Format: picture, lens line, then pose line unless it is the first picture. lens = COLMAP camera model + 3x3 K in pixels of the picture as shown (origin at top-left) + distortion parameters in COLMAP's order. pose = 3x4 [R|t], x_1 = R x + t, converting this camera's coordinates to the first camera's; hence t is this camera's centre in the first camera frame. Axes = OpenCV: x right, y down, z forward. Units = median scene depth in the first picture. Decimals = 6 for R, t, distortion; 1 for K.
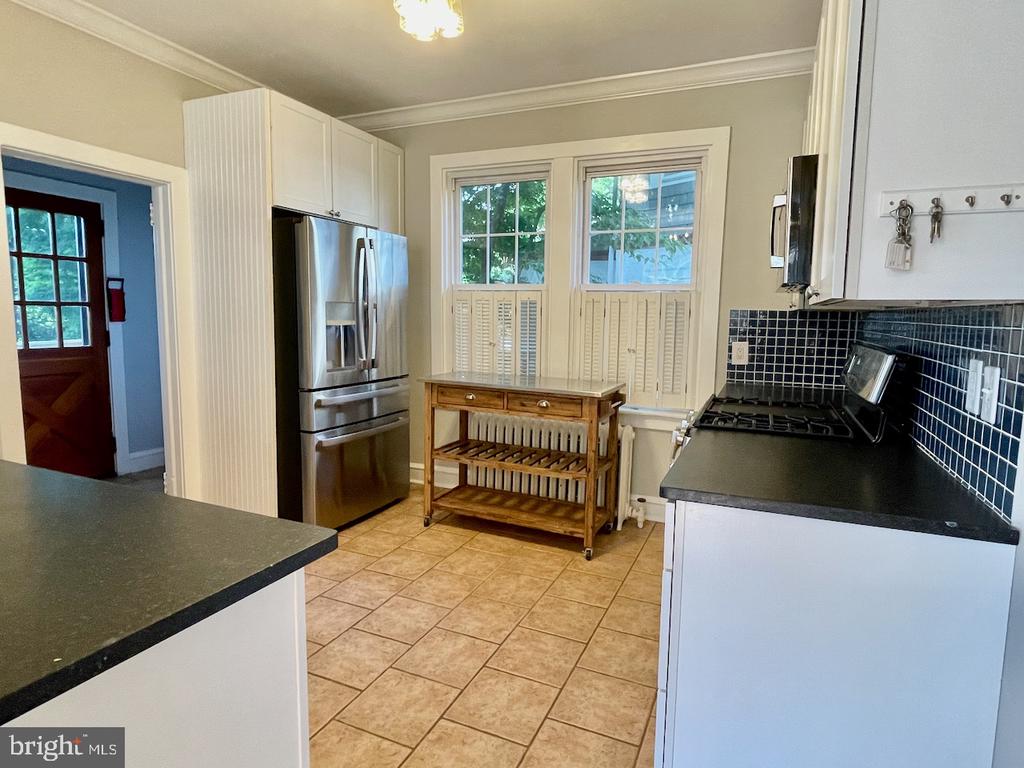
lens RADIAL K [[579.8, 0, 514.8], [0, 579.8, 376.1], [0, 0, 1]] dist [0.008121, -0.000319]
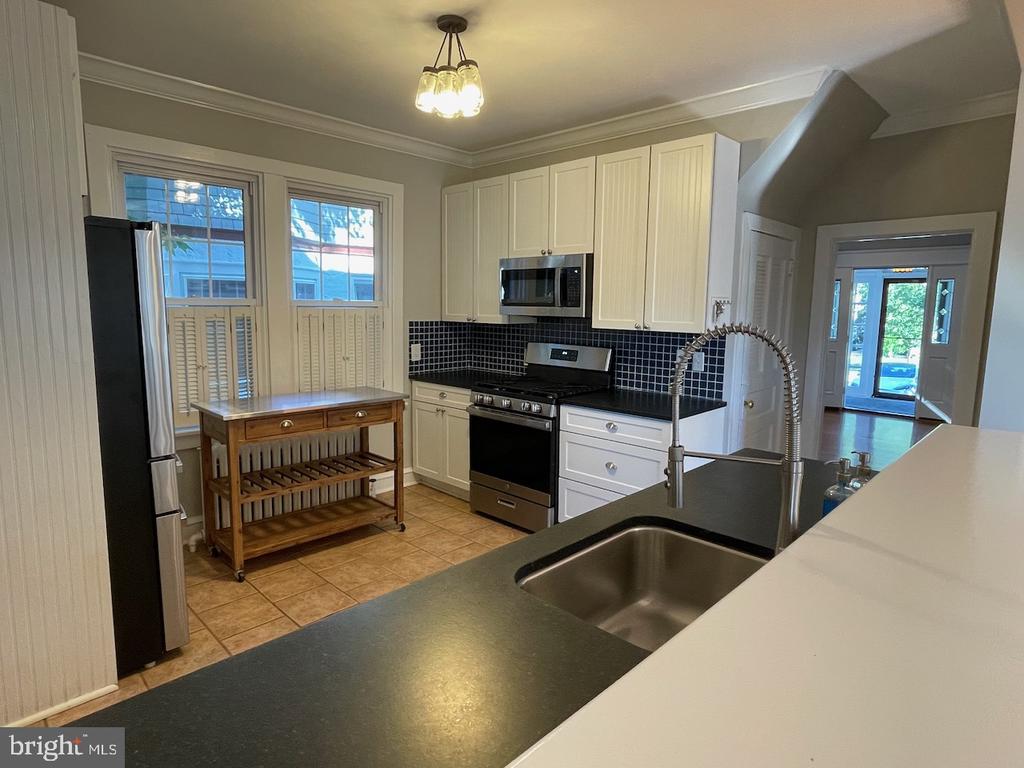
lens RADIAL K [[579.8, 0, 512.7], [0, 579.8, 383.2], [0, 0, 1]] dist [0.008121, -0.000319]
pose [[0.344419, -0.142950, 0.927869, -0.823603], [0.093630, 0.988642, 0.117558, -0.108074], [-0.934135, 0.046387, 0.353892, 0.306264]]
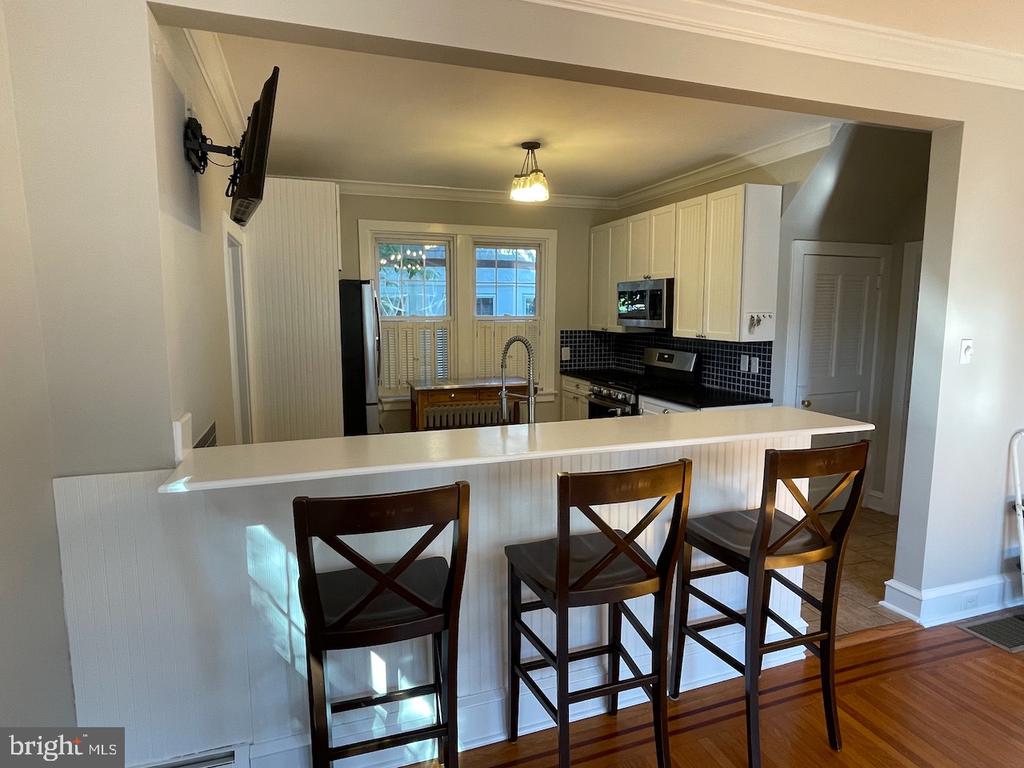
lens RADIAL K [[579.8, 0, 516.0], [0, 579.8, 382.6], [0, 0, 1]] dist [0.008121, -0.000319]
pose [[0.726580, -0.109359, 0.678323, -0.972551], [0.089459, 0.993905, 0.064413, -0.081231], [-0.681233, 0.013881, 0.731935, -0.221574]]
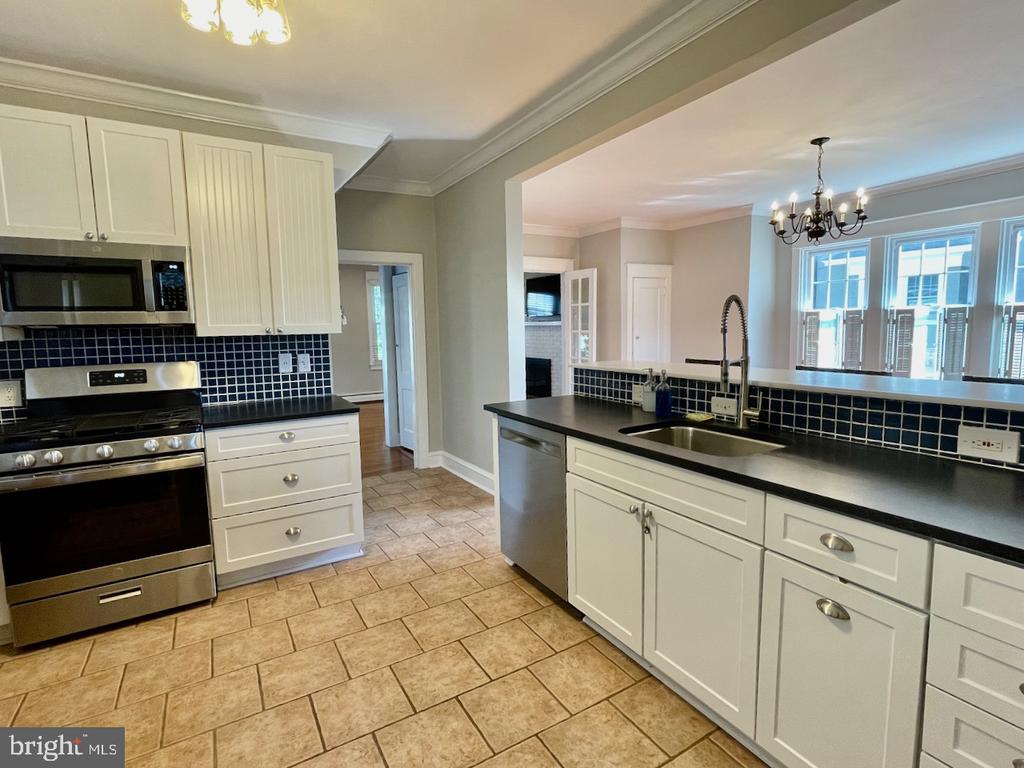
lens RADIAL K [[507.6, 0, 506.8], [0, 507.6, 374.6], [0, 0, 1]] dist [-0.005429, 0.000105]
pose [[-0.809211, -0.058412, 0.584608, -0.604527], [0.068766, 0.978790, 0.192982, -0.130987], [-0.583480, 0.196364, -0.788030, 0.917980]]
